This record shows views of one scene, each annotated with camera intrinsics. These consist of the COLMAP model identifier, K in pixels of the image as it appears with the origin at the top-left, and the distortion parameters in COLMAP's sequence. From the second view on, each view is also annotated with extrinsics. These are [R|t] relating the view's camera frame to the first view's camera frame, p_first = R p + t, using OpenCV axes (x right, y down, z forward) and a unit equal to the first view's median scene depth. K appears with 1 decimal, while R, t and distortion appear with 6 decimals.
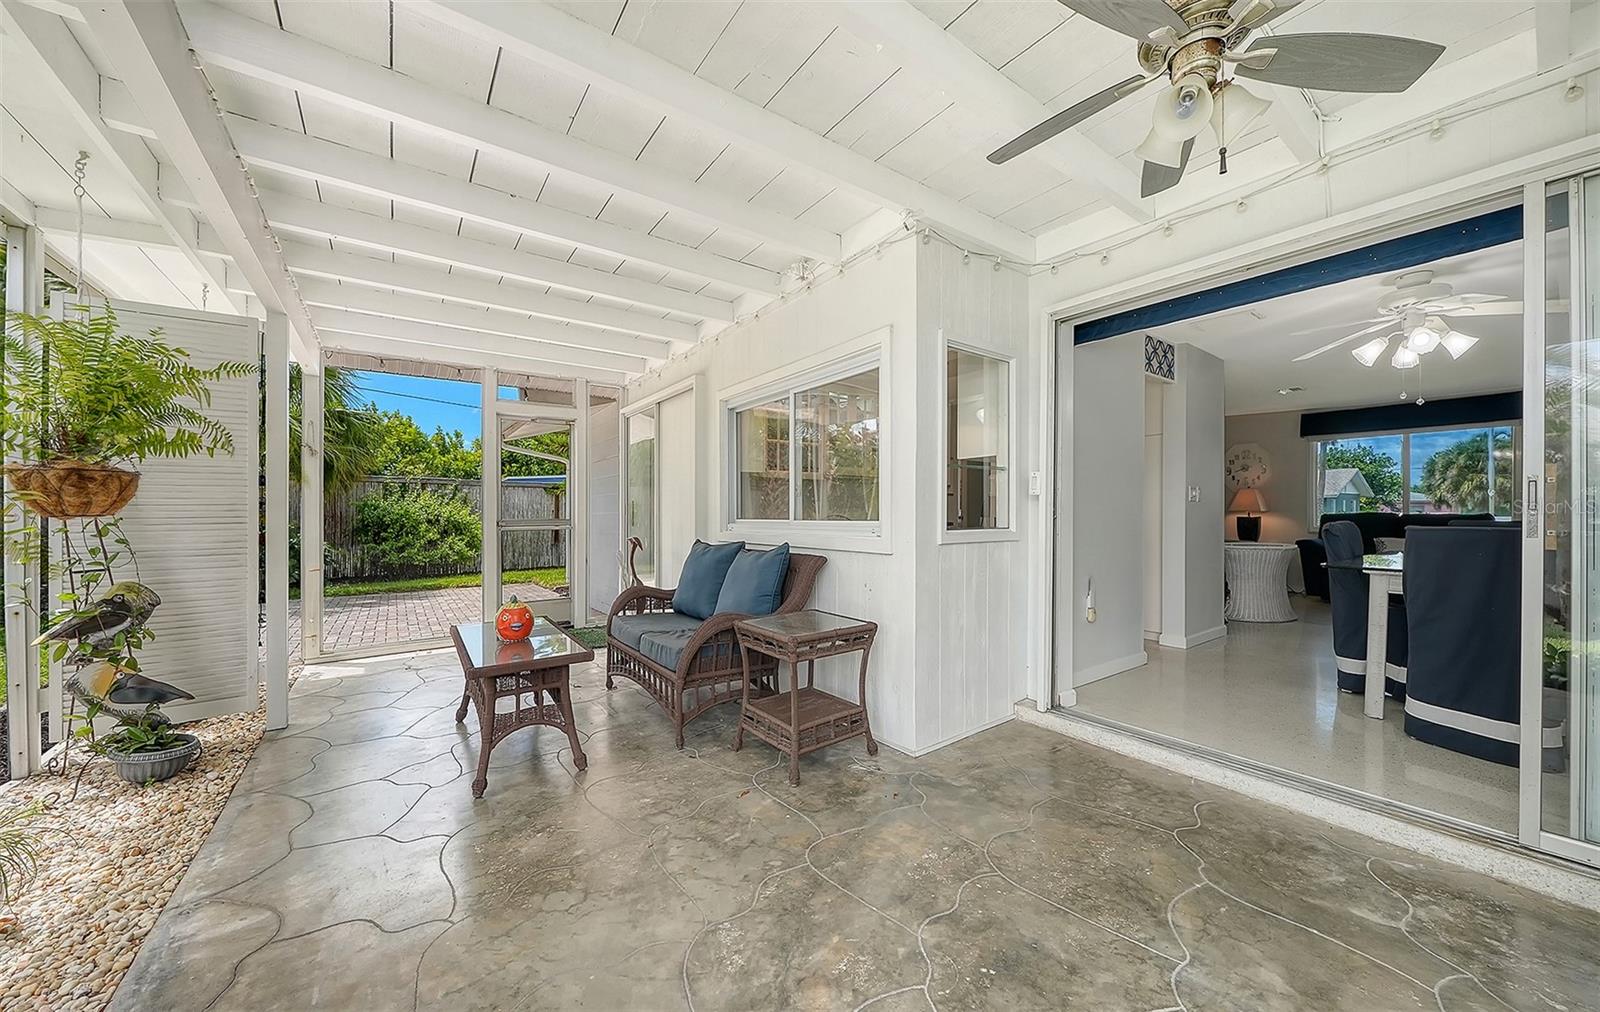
lens RADIAL K [[622.4, 0, 849.1], [0, 622.4, 491.3], [0, 0, 1]] dist [-0.002308, -0.000105]
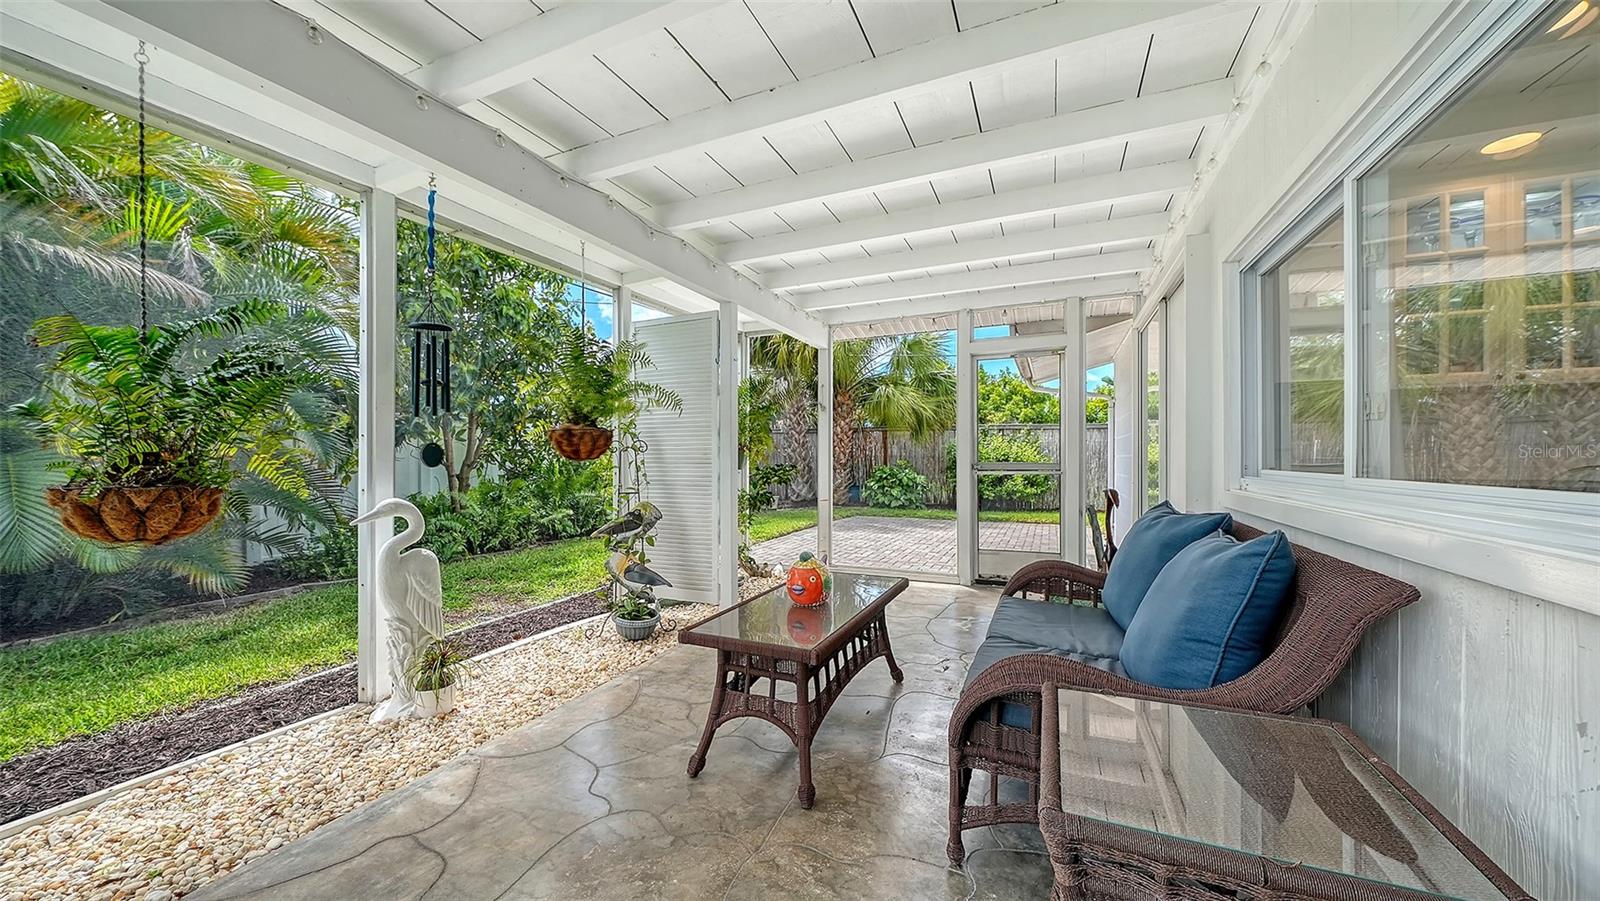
lens RADIAL K [[521.0, 0, 756.9], [0, 521.0, 448.1], [0, 0, 1]] dist [-0.001002, -0.000027]
pose [[0.391795, -0.007974, -0.920018, 0.104828], [0.031701, 0.999486, 0.004837, 0.014334], [0.919506, -0.031060, 0.391846, 0.623319]]
